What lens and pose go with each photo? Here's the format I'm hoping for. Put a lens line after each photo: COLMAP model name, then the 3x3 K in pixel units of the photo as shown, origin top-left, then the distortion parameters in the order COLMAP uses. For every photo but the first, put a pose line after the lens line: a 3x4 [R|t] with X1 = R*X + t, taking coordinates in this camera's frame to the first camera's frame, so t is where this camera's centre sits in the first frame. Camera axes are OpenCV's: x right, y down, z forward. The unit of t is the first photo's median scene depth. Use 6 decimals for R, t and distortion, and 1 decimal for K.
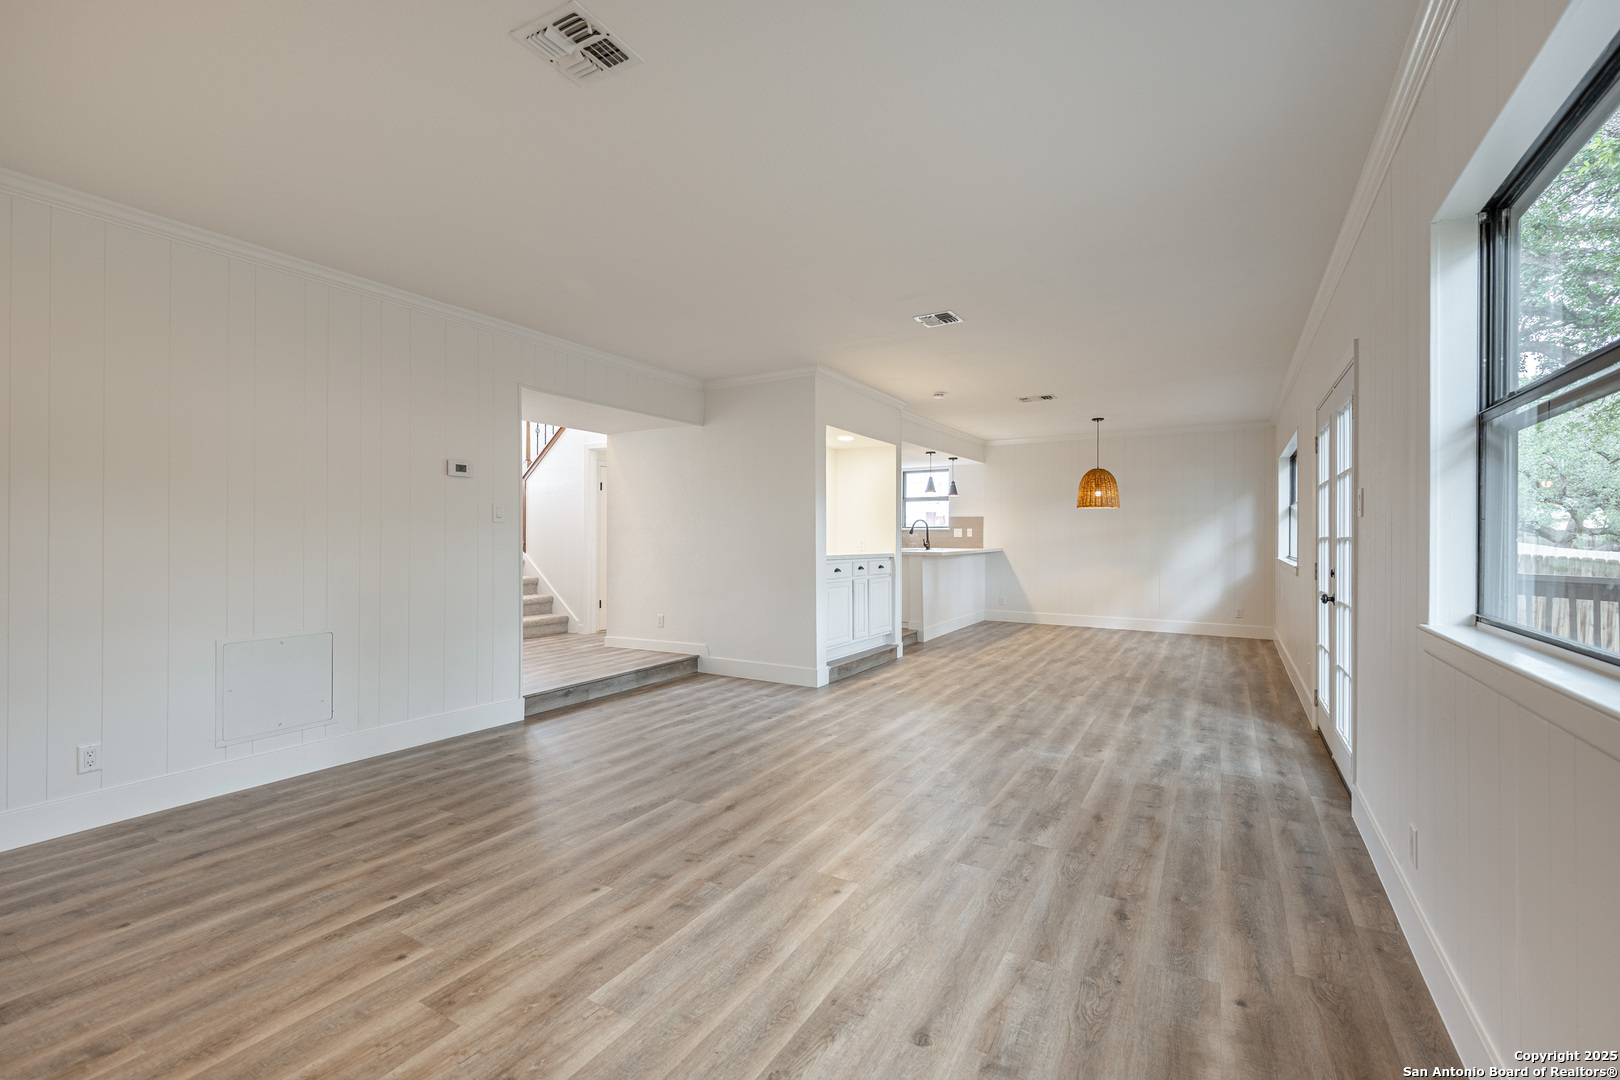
lens RADIAL K [[706.0, 0, 825.4], [0, 706.0, 513.8], [0, 0, 1]] dist [0.016772, -0.007413]
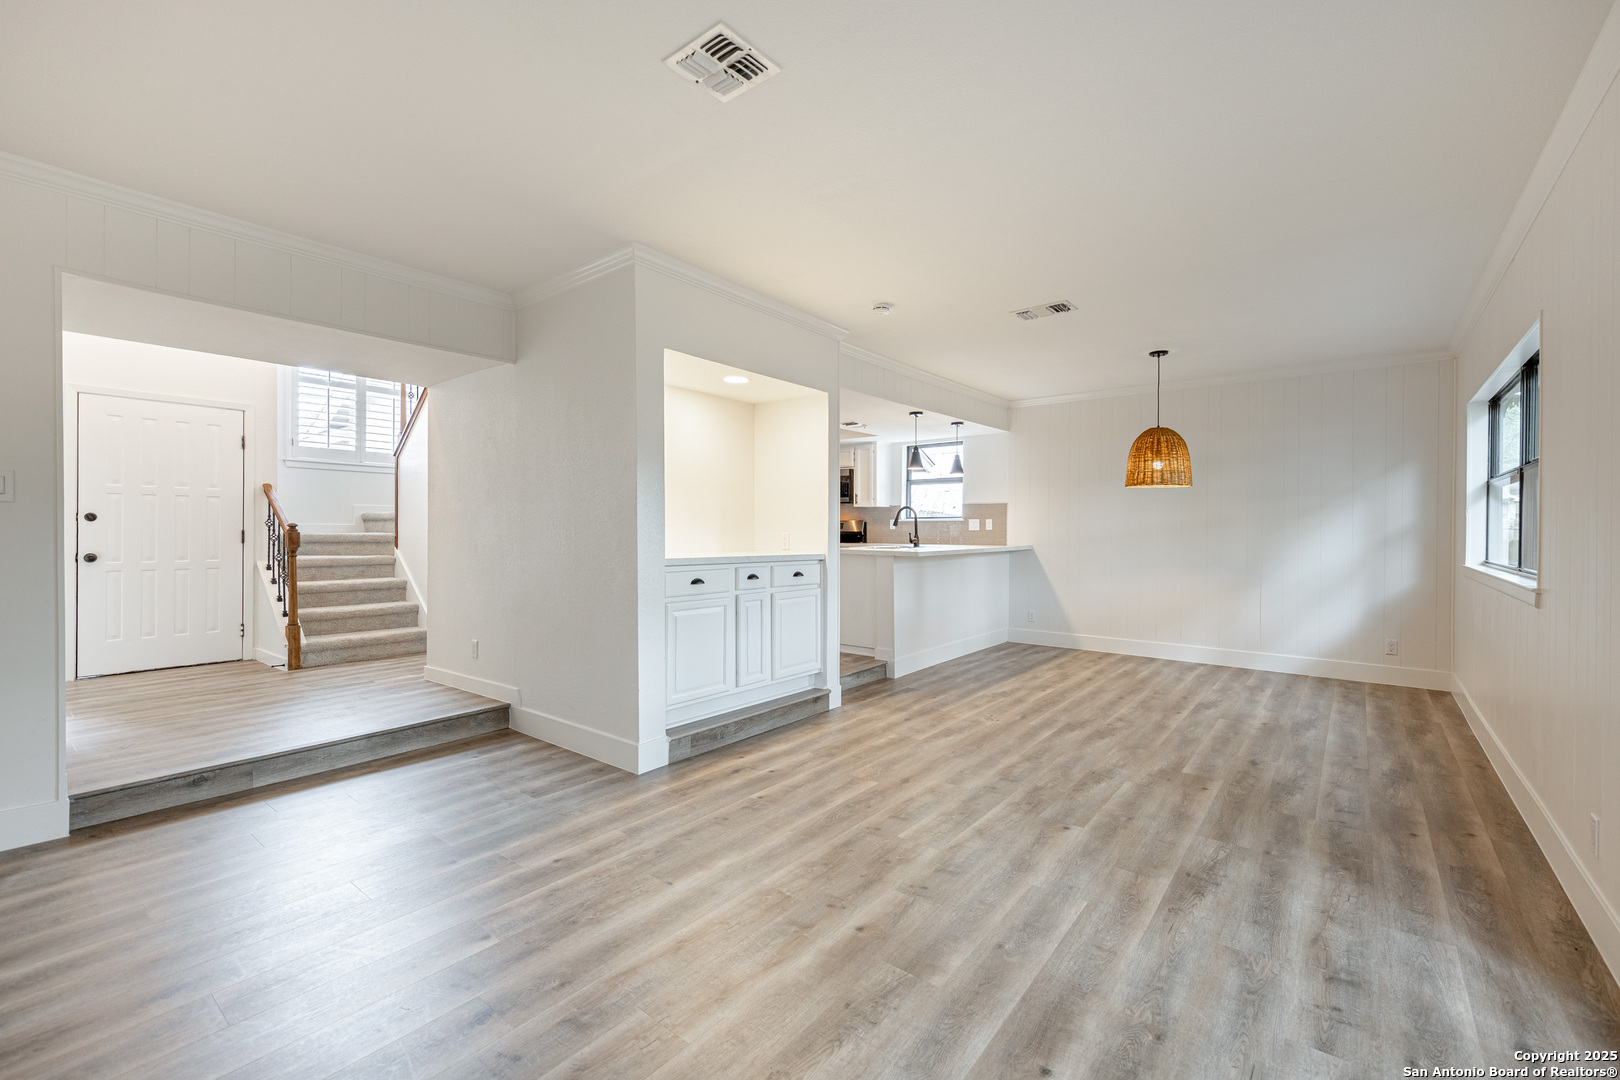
lens RADIAL K [[682.5, 0, 816.3], [0, 682.5, 519.1], [0, 0, 1]] dist [0.018126, -0.009838]
pose [[0.988472, -0.000362, -0.151401, 0.212249], [0.002820, 0.999868, 0.016022, 0.013939], [0.151375, -0.016264, 0.988343, 0.403929]]
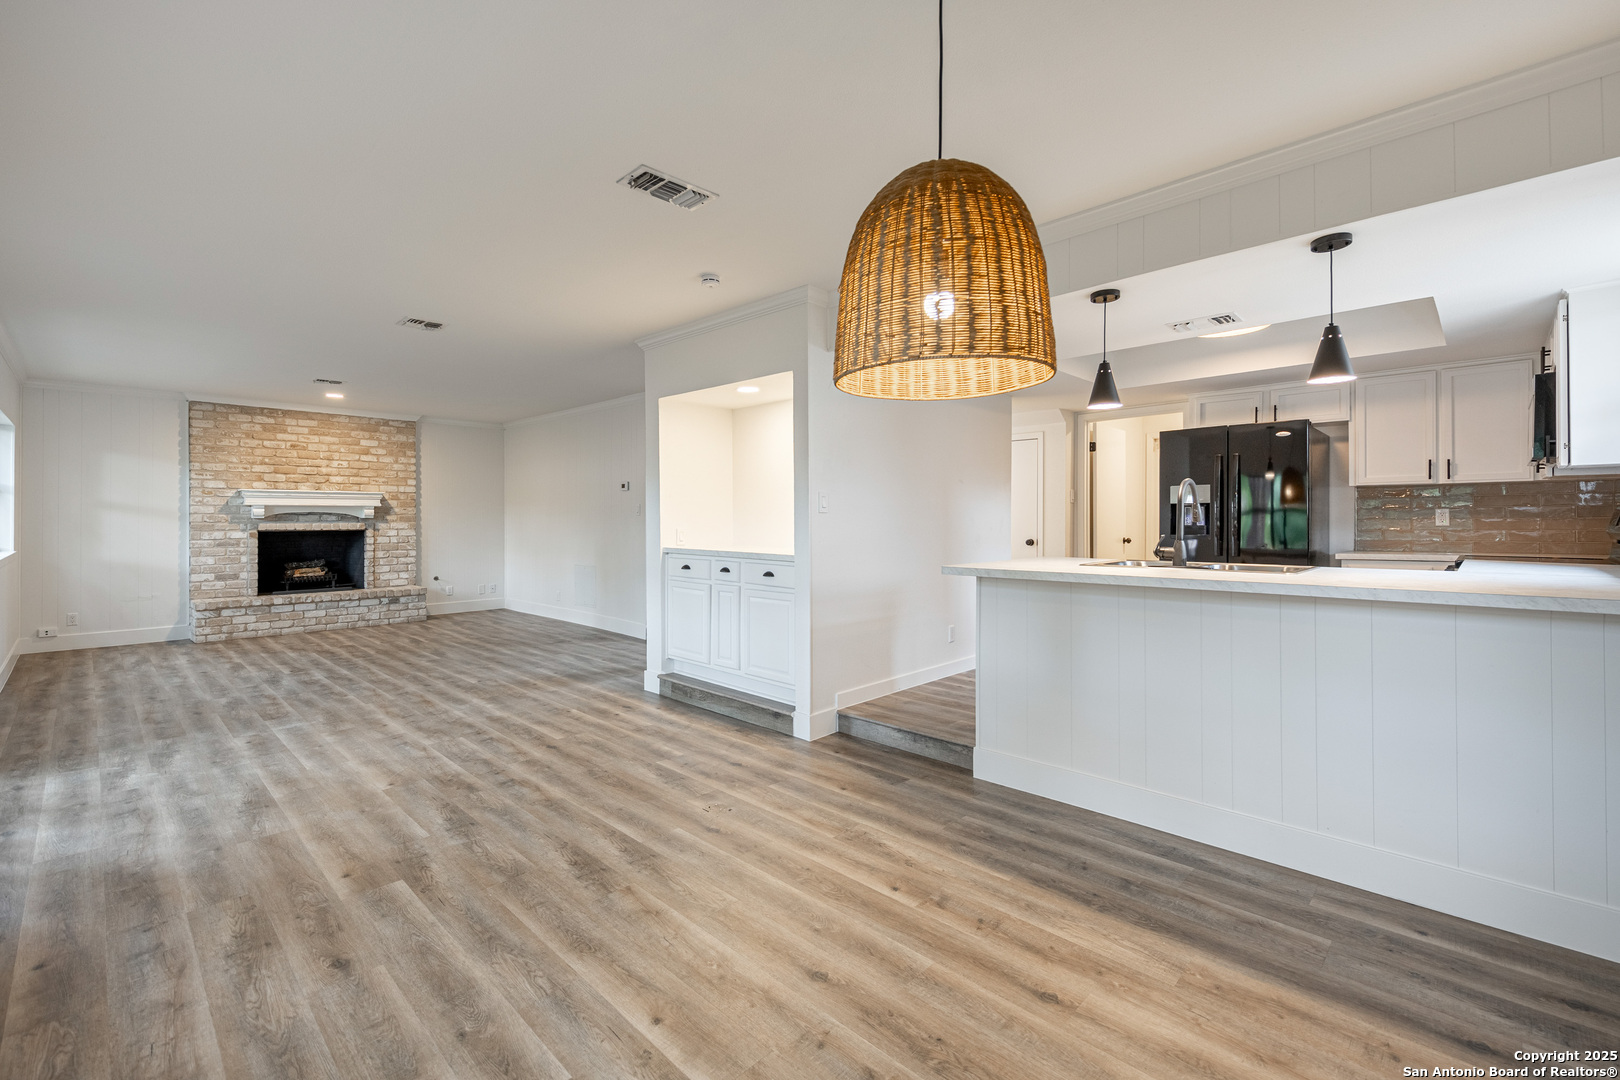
lens RADIAL K [[694.7, 0, 806.8], [0, 694.7, 525.2], [0, 0, 1]] dist [0.013924, -0.007975]
pose [[-0.258210, 0.007424, -0.966060, 0.721507], [0.031799, 0.999494, -0.000818, 0.034783], [0.965565, -0.030931, -0.258315, 1.289312]]
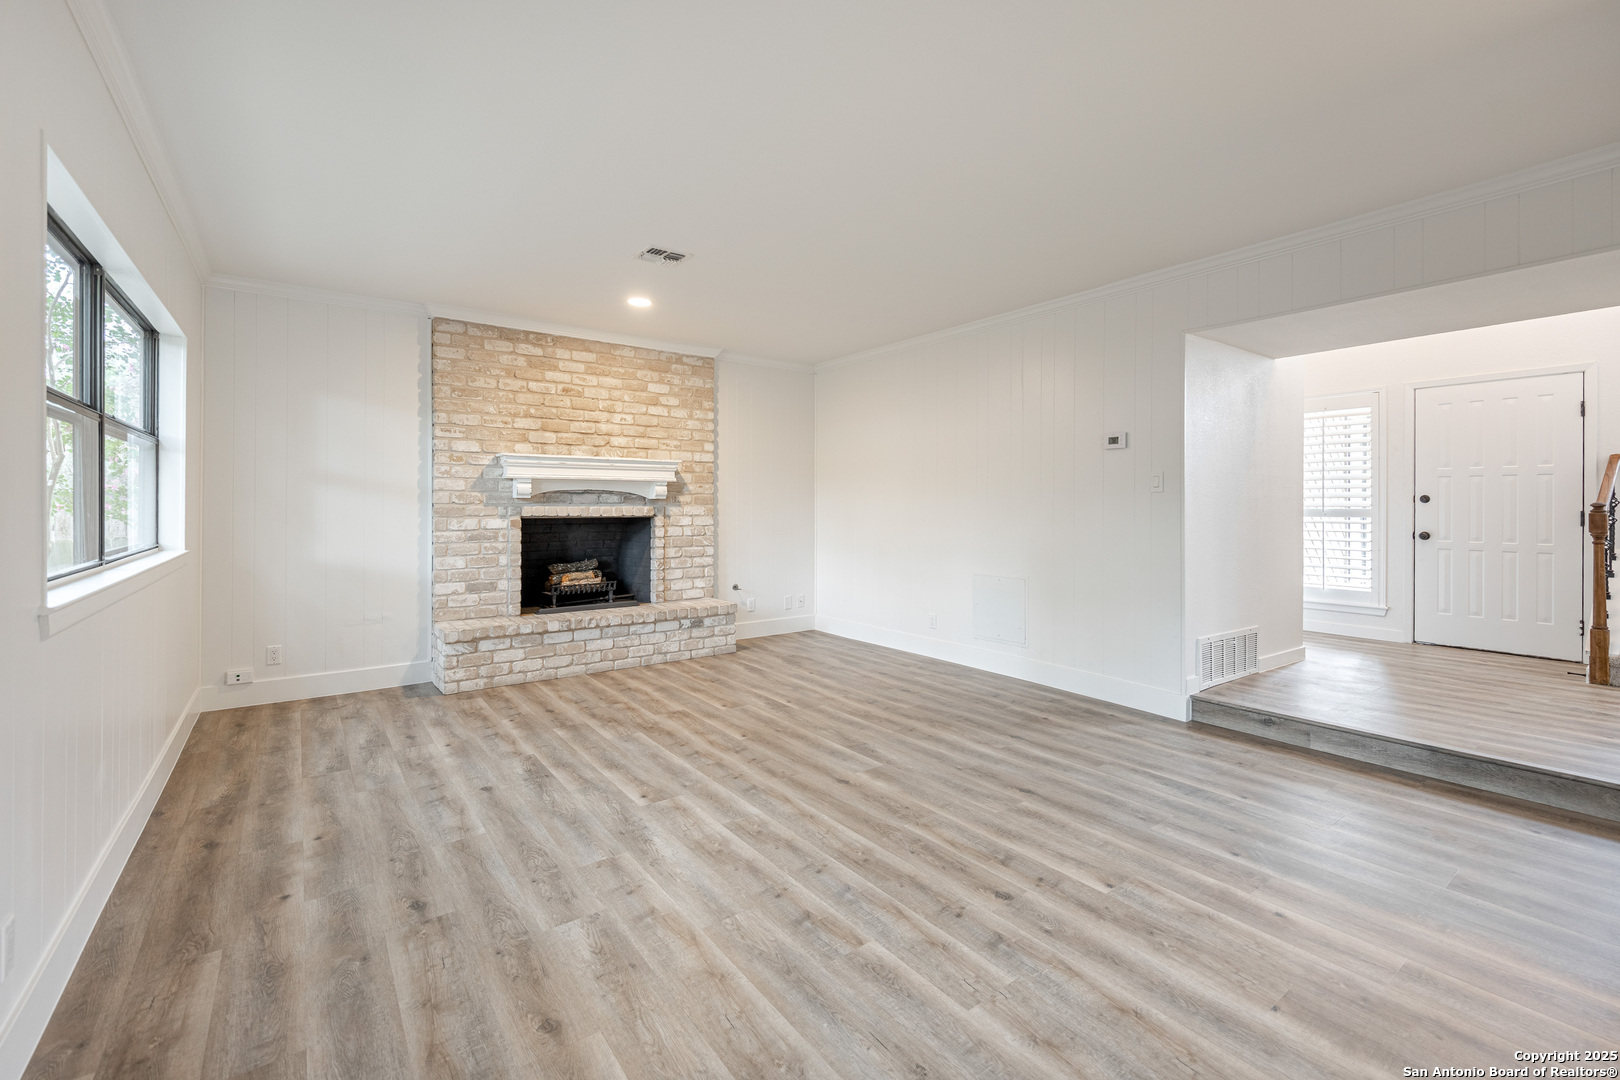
lens RADIAL K [[706.0, 0, 825.4], [0, 706.0, 513.8], [0, 0, 1]] dist [0.016772, -0.007413]
pose [[-0.412013, 0.007031, -0.911151, 0.404288], [0.028060, 0.999594, -0.004975, 0.023567], [0.910746, -0.027617, -0.412043, 0.729145]]
